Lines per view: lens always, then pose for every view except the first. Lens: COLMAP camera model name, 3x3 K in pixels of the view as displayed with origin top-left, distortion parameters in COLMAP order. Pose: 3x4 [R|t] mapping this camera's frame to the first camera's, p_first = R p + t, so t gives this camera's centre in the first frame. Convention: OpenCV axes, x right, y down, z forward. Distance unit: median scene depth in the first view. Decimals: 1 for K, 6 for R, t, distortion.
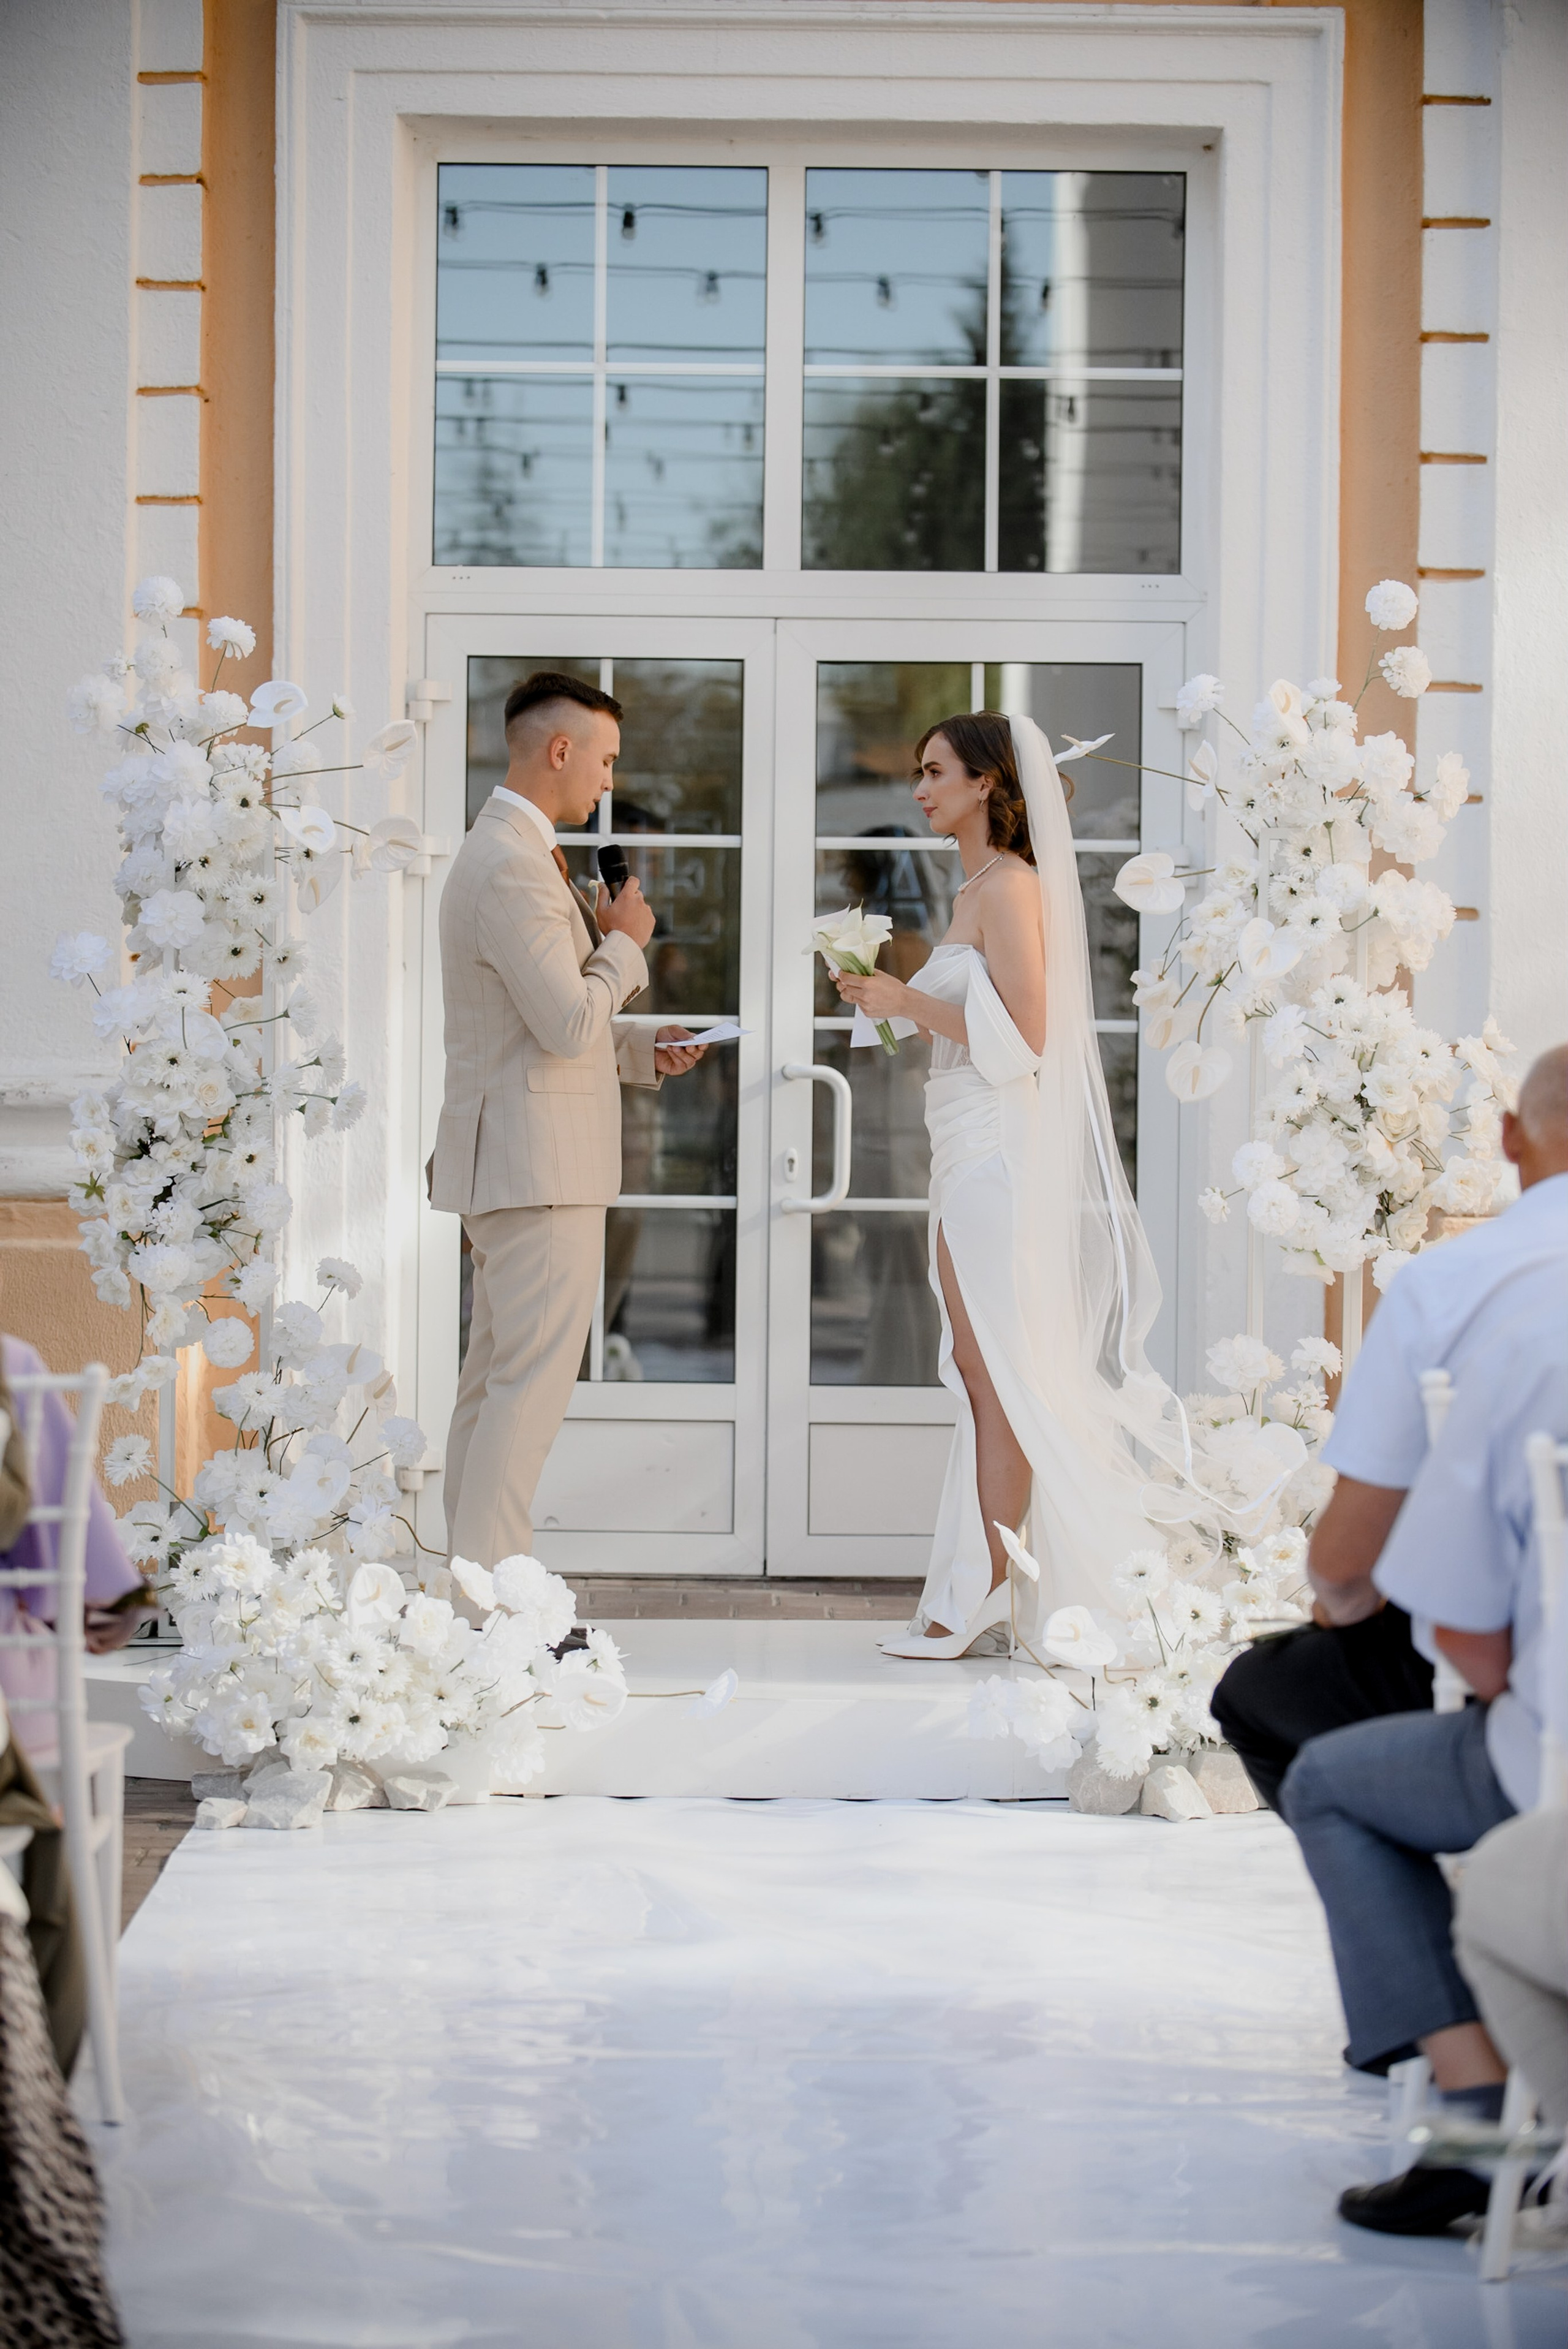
lens RADIAL K [[6416.9, 0, 784.0], [0, 6416.9, 1174.5], [0, 0, 1]] dist [-0.139344, 1.272752]
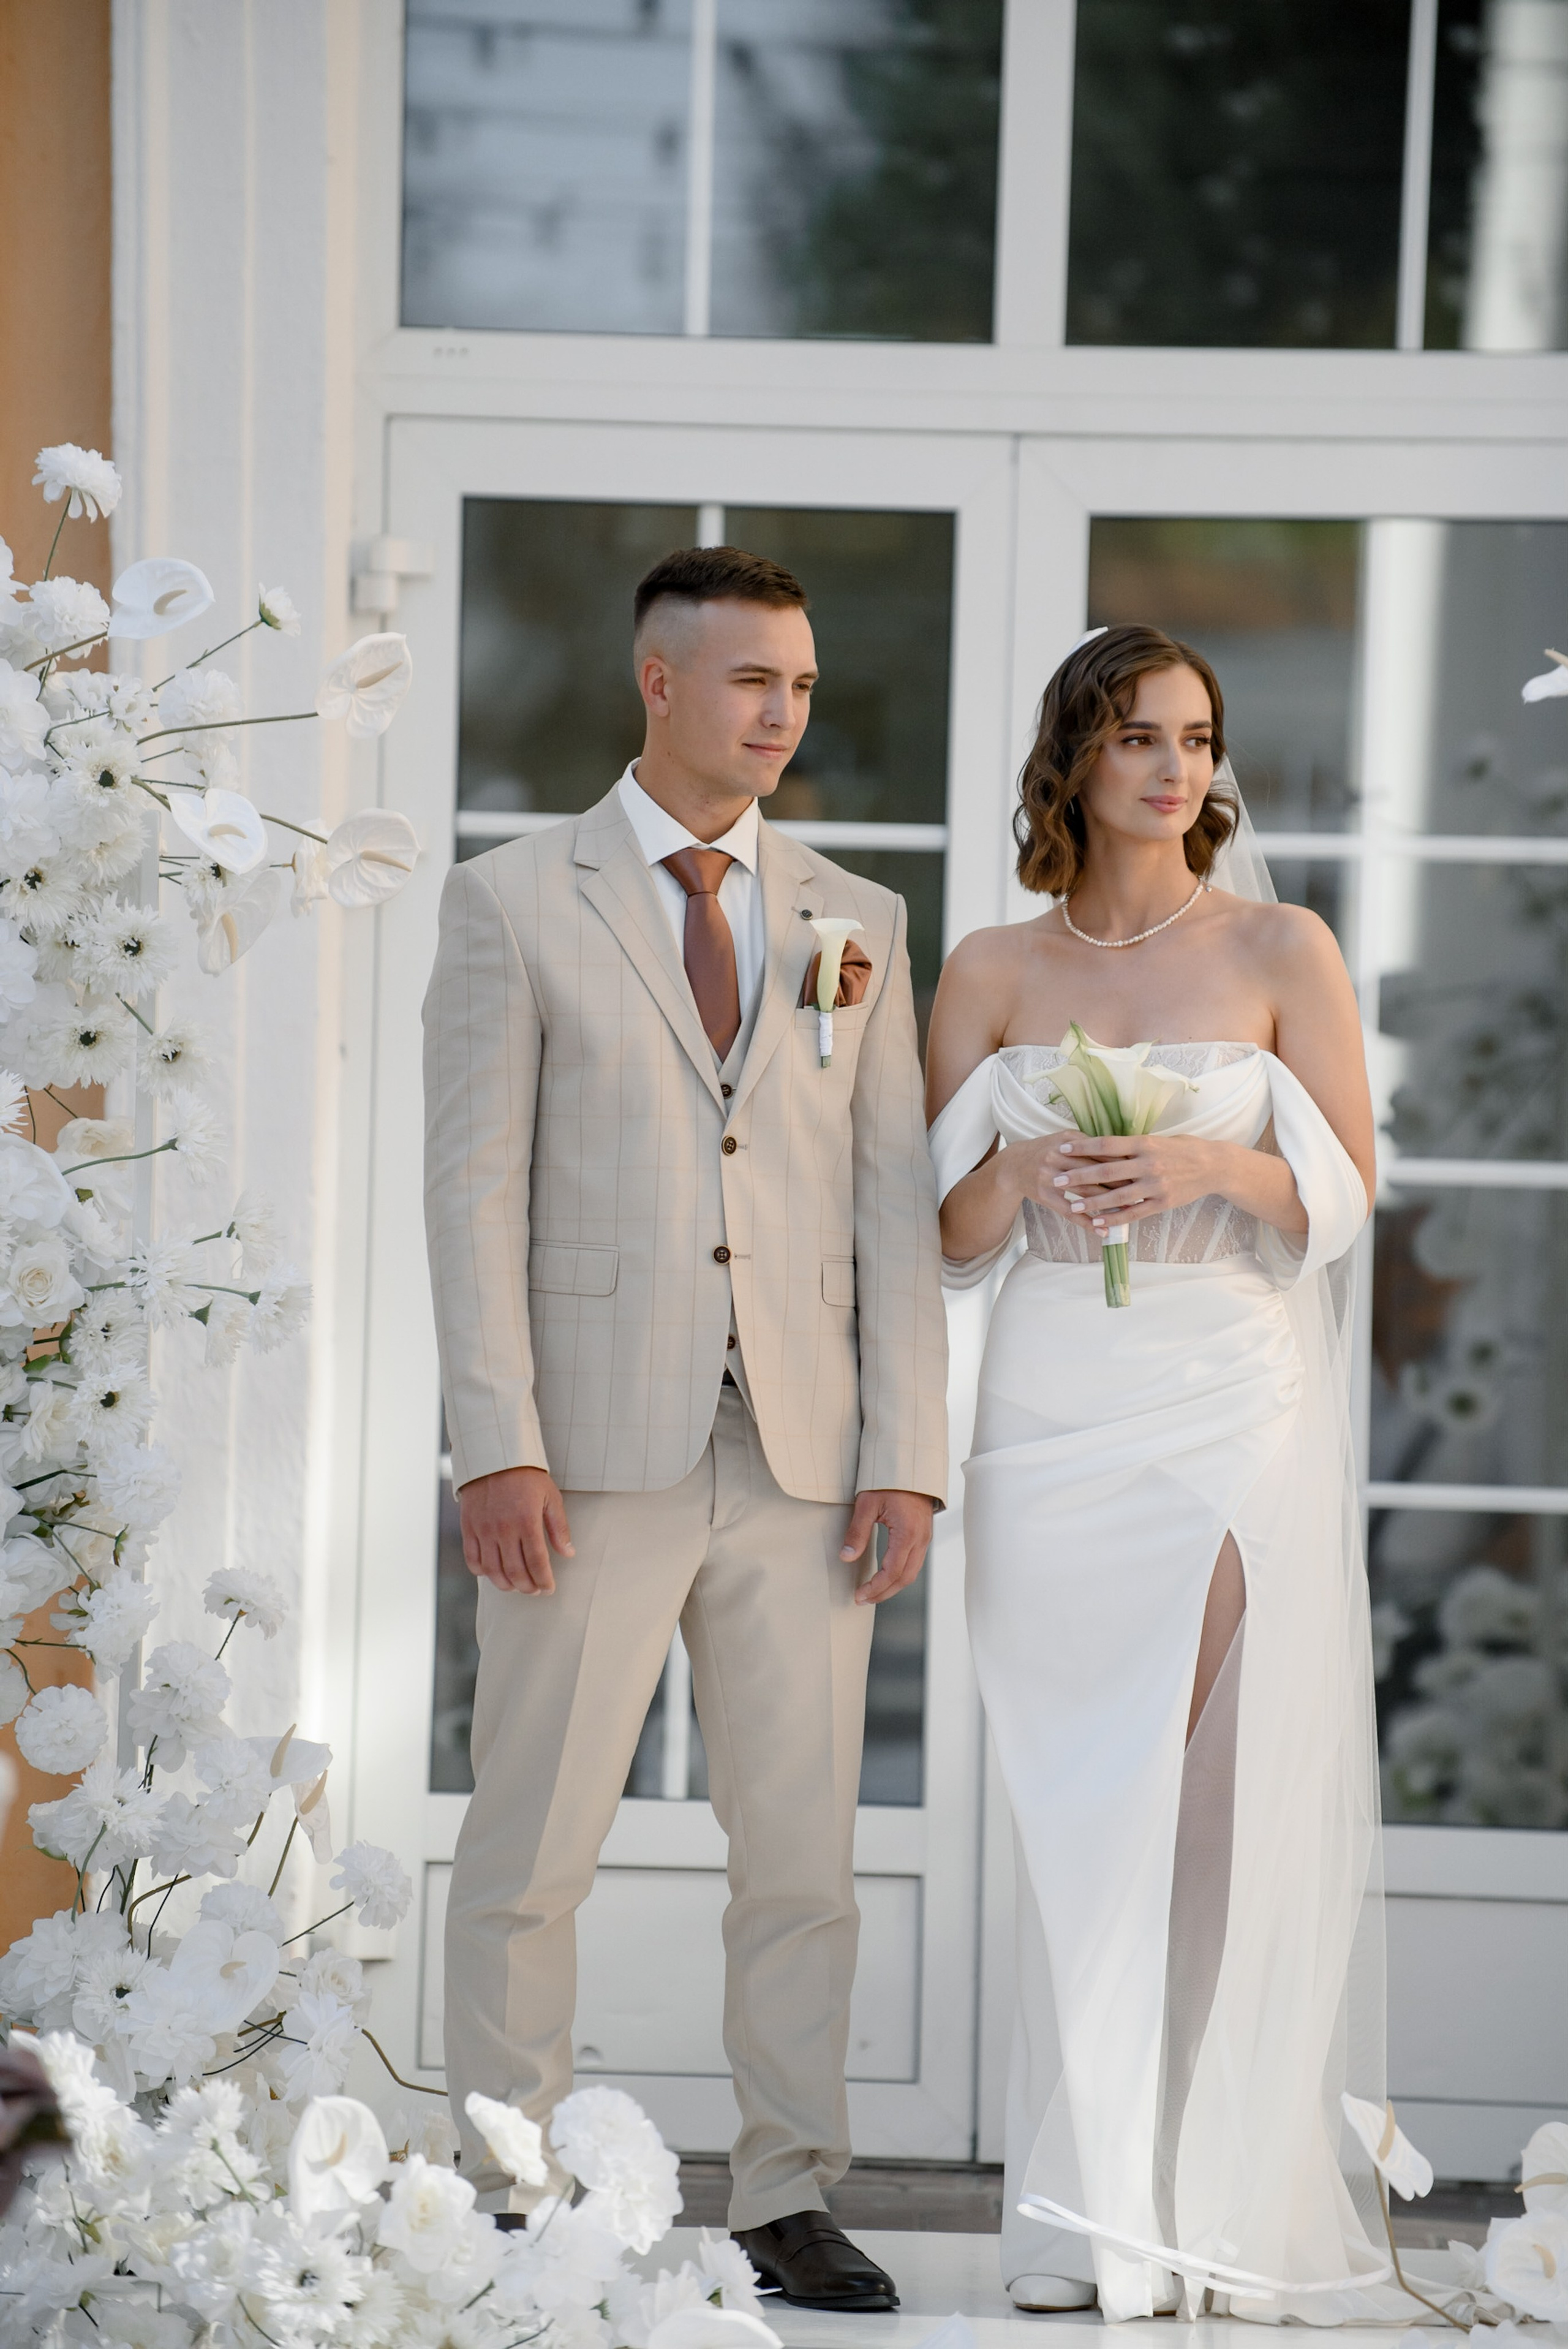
lens RADIAL K [[12672.6, 0, 784.0], [0, 12672.6, 1174.5], [0, 0, 1]] dist [2.585966, 19.548491]
pose [[0.999844, 0.014177, -0.010530, -0.011161], [-0.014364, 0.999736, -0.017955, -0.002915], [0.010273, 0.018104, 0.999783, -0.140171]]
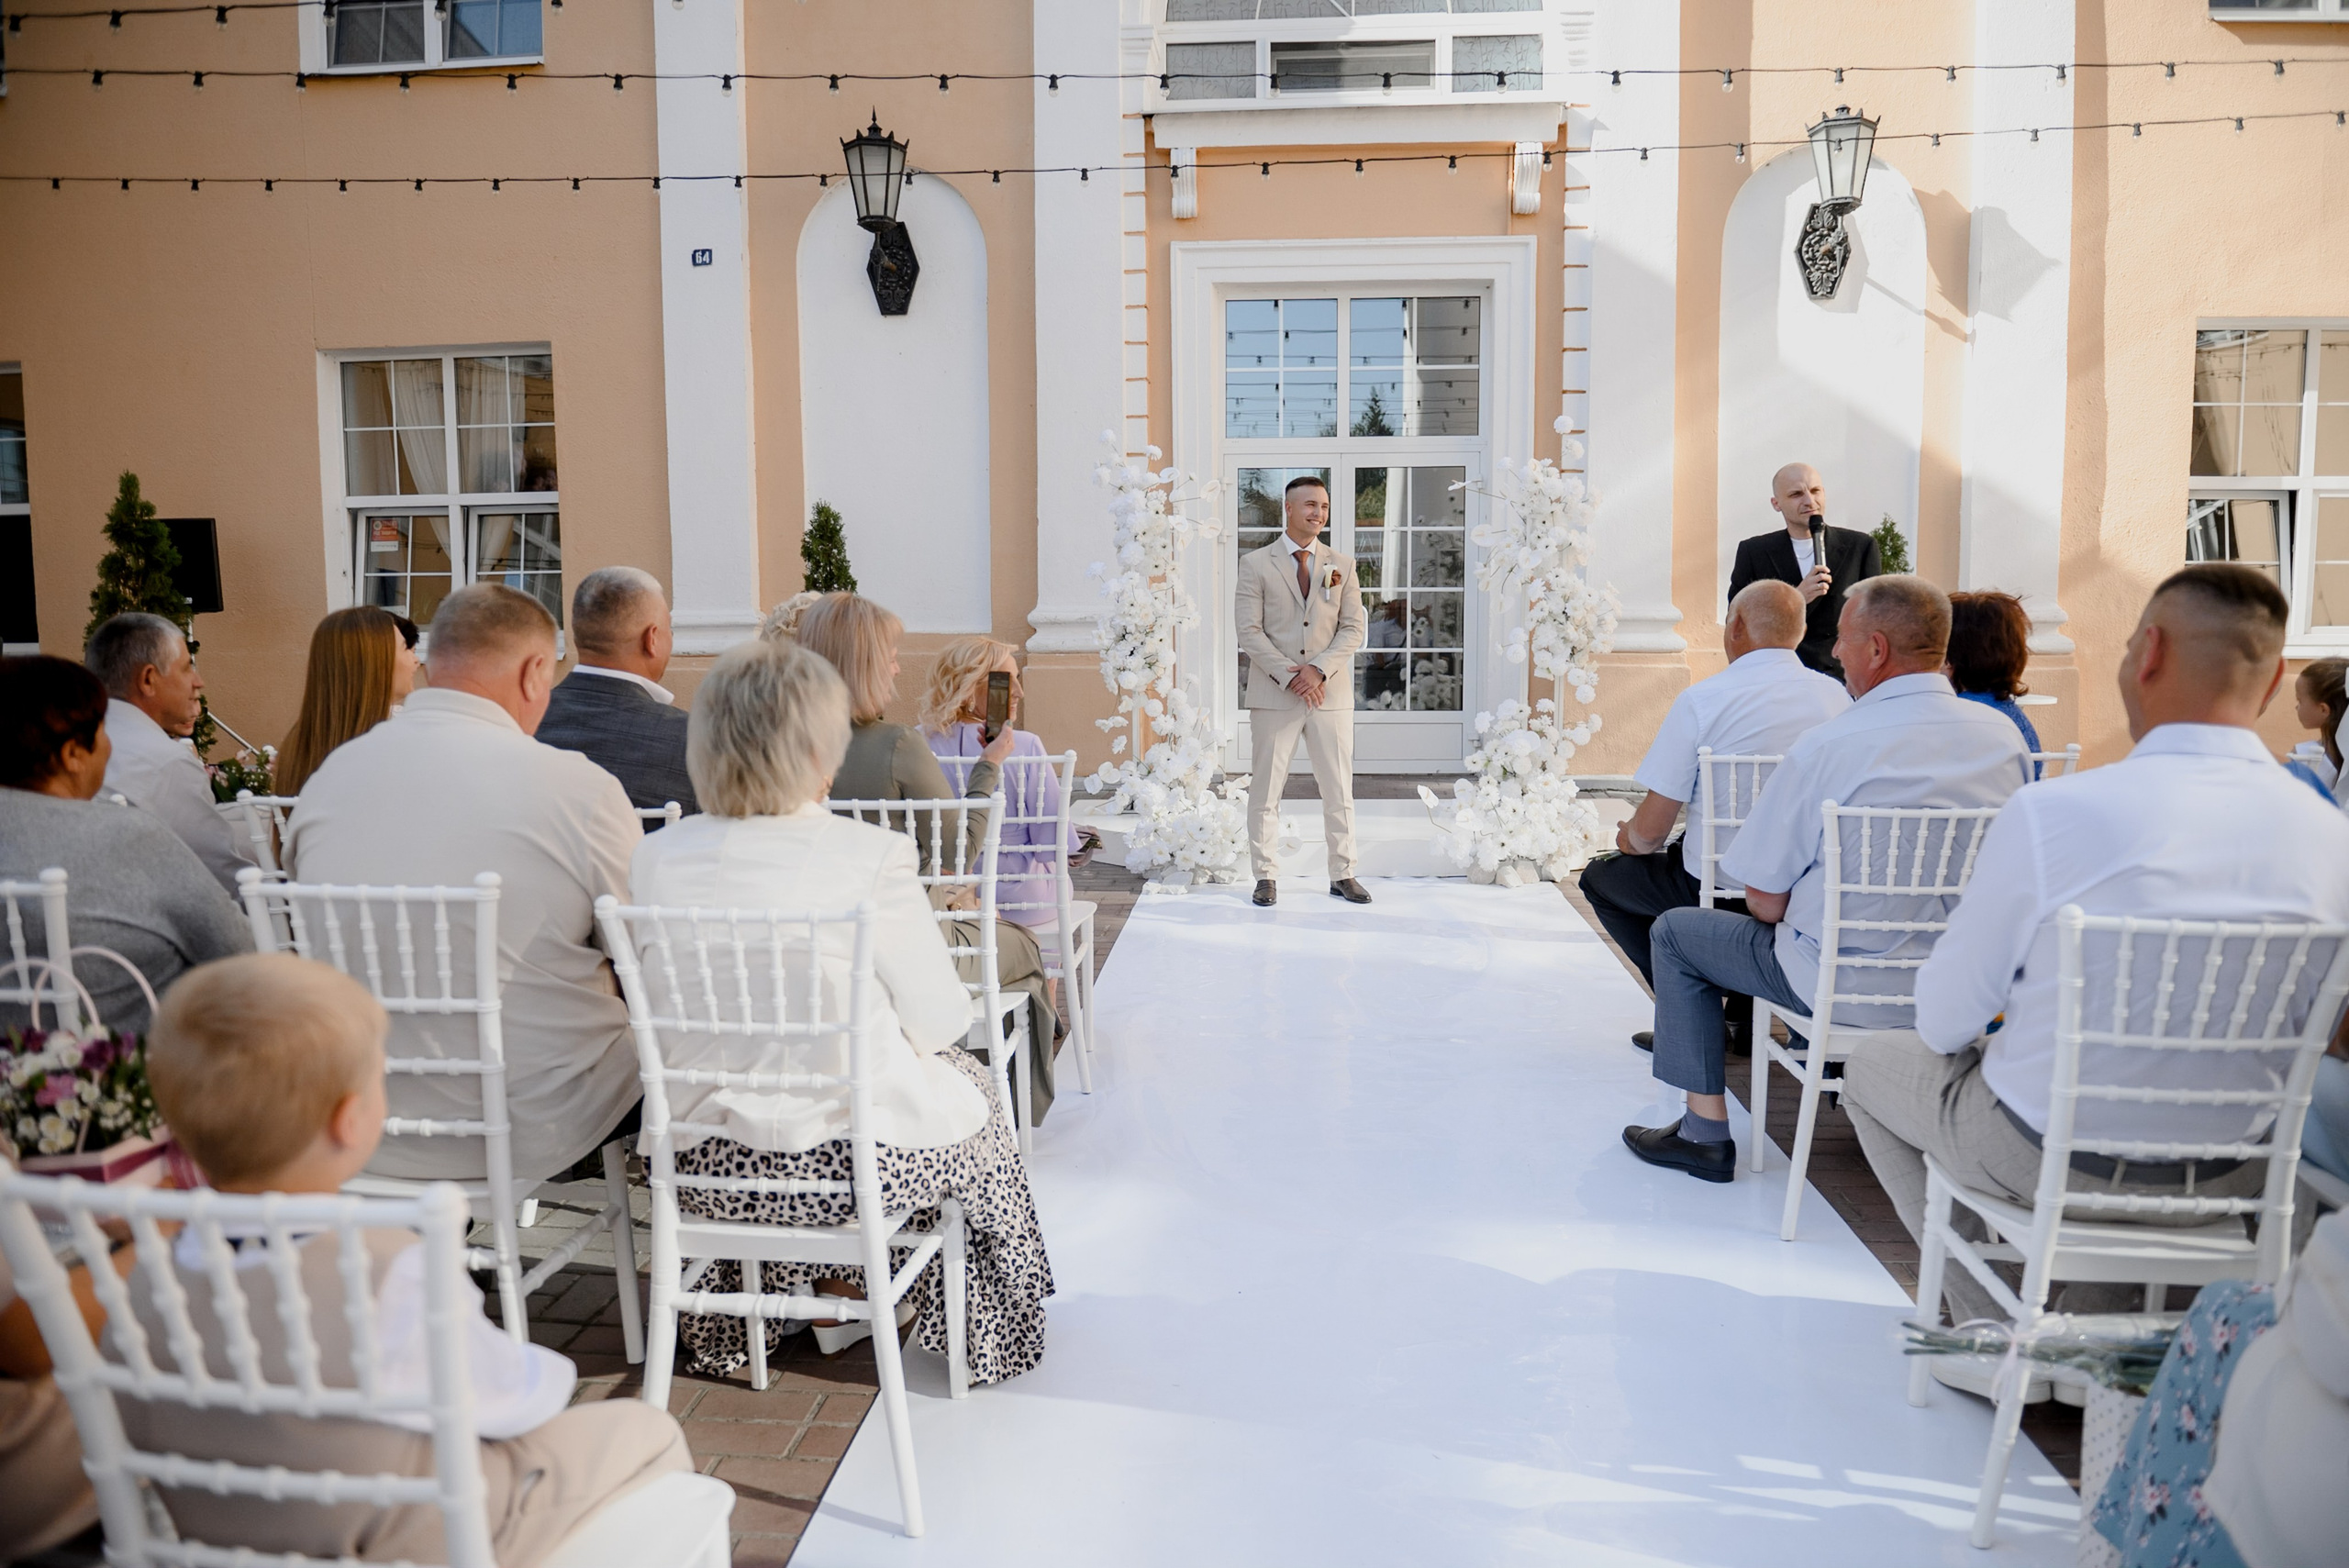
lens RADIAL K [[1688.1, 0, 1217.9], [0, 1688.1, 773.9], [0, 0, 1]] dist [-0.008405, -0.001195]
pose [[0.997869, -0.009022, -0.064623, -0.011567], [0.014278, 0.996585, 0.081334, -0.003736], [0.063669, -0.082083, 0.994590, 0.257552]]
